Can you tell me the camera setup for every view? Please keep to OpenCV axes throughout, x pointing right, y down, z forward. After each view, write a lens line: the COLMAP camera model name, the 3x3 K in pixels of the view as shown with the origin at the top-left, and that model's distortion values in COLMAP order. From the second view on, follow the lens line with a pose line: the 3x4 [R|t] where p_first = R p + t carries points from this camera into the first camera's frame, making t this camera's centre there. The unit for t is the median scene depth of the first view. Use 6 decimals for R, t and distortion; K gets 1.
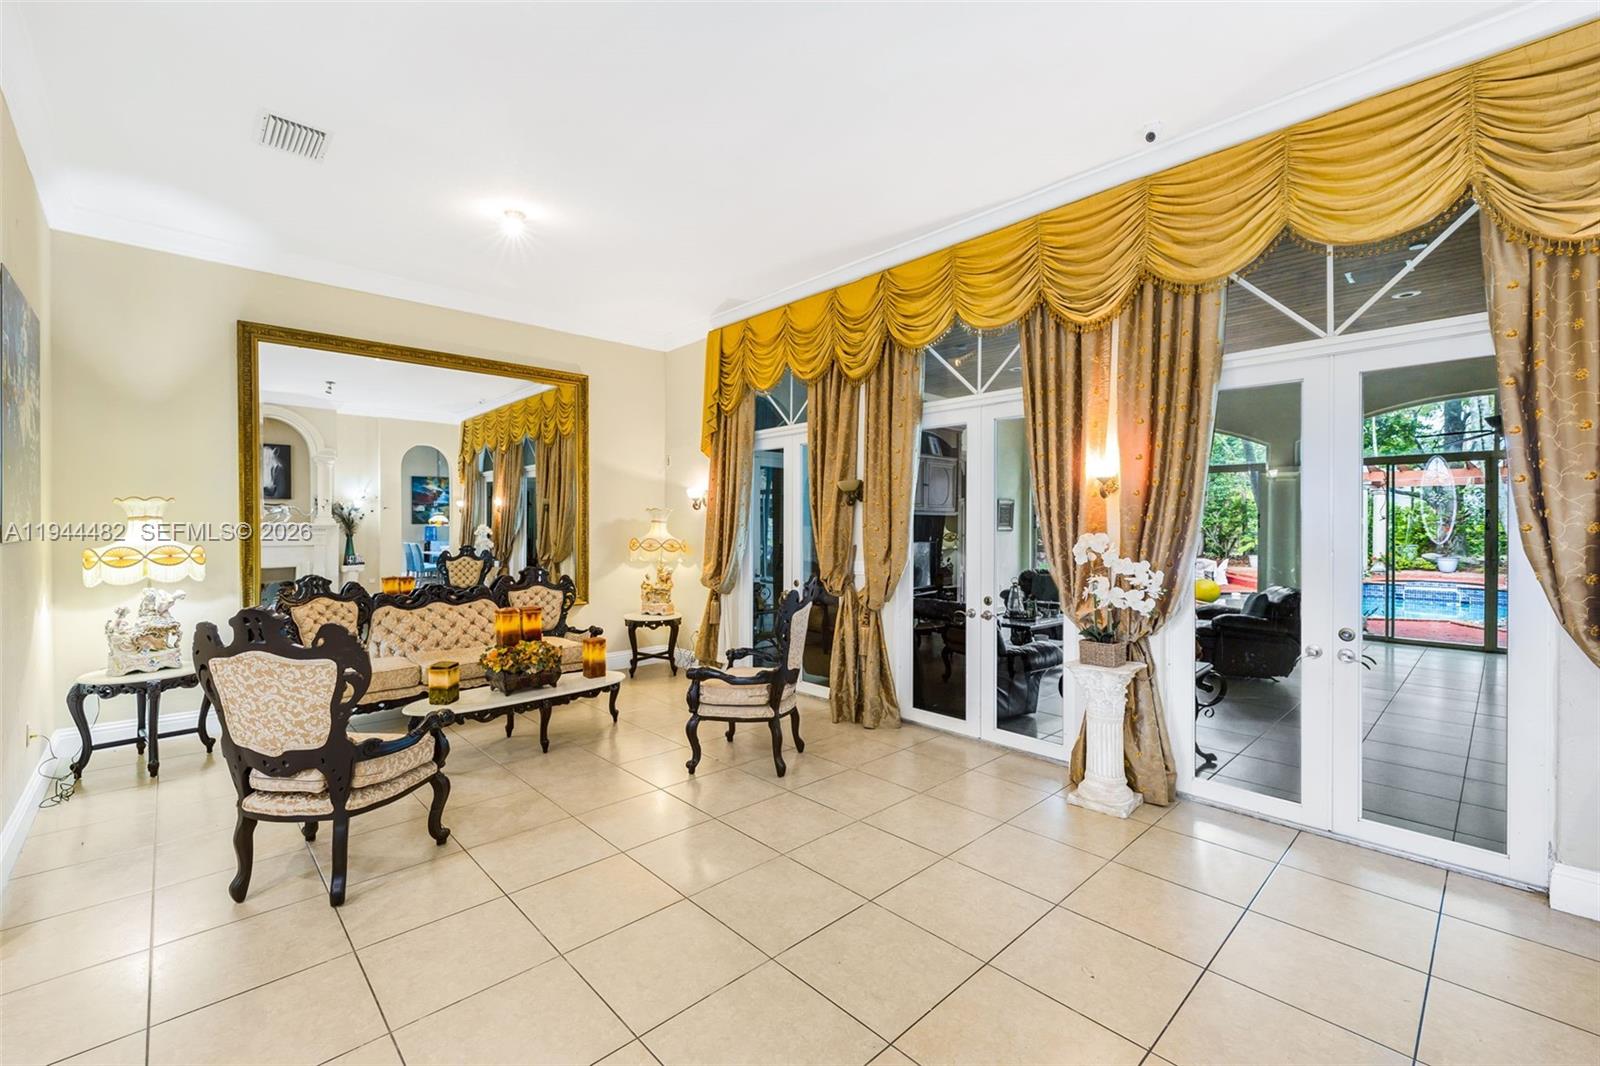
lens RADIAL K [[671.3, 0, 796.1], [0, 671.3, 524.6], [0, 0, 1]] dist [0.003538, 0.000172]
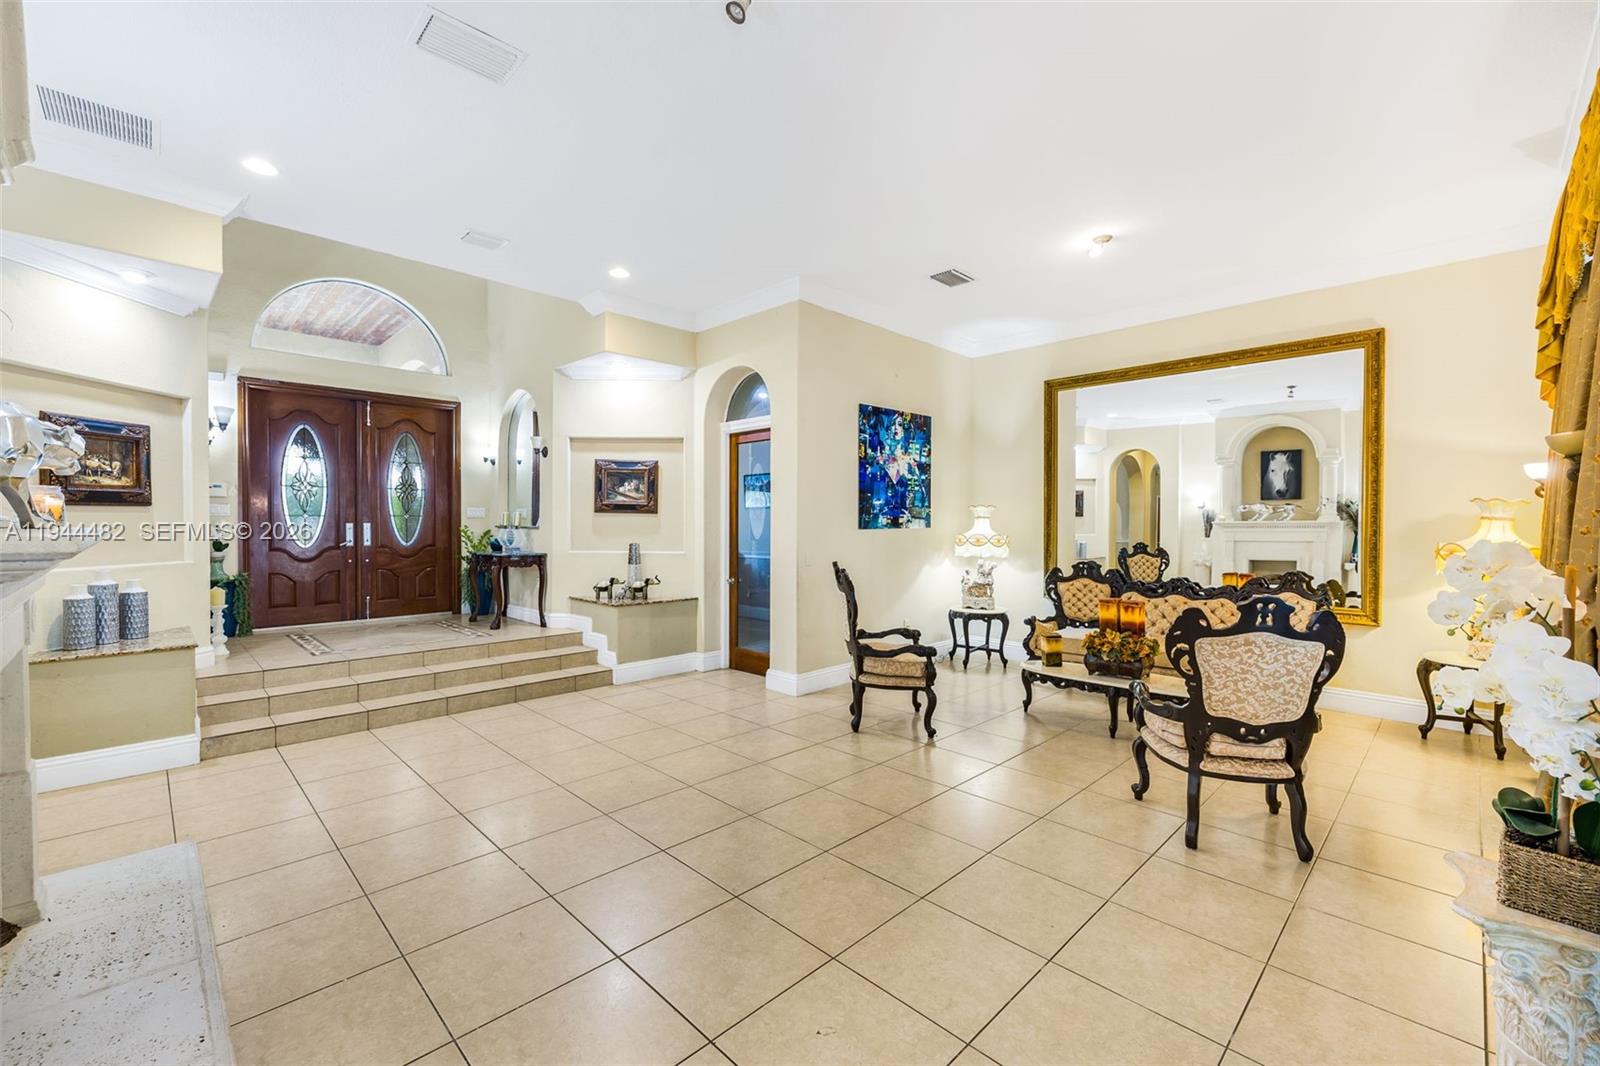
lens RADIAL K [[671.3, 0, 804.0], [0, 671.3, 532.1], [0, 0, 1]] dist [0.003538, 0.000172]
pose [[0.023684, 0.012842, -0.999637, 0.581165], [-0.004627, 0.999908, 0.012736, 0.005153], [0.999709, 0.004324, 0.023741, 0.428025]]
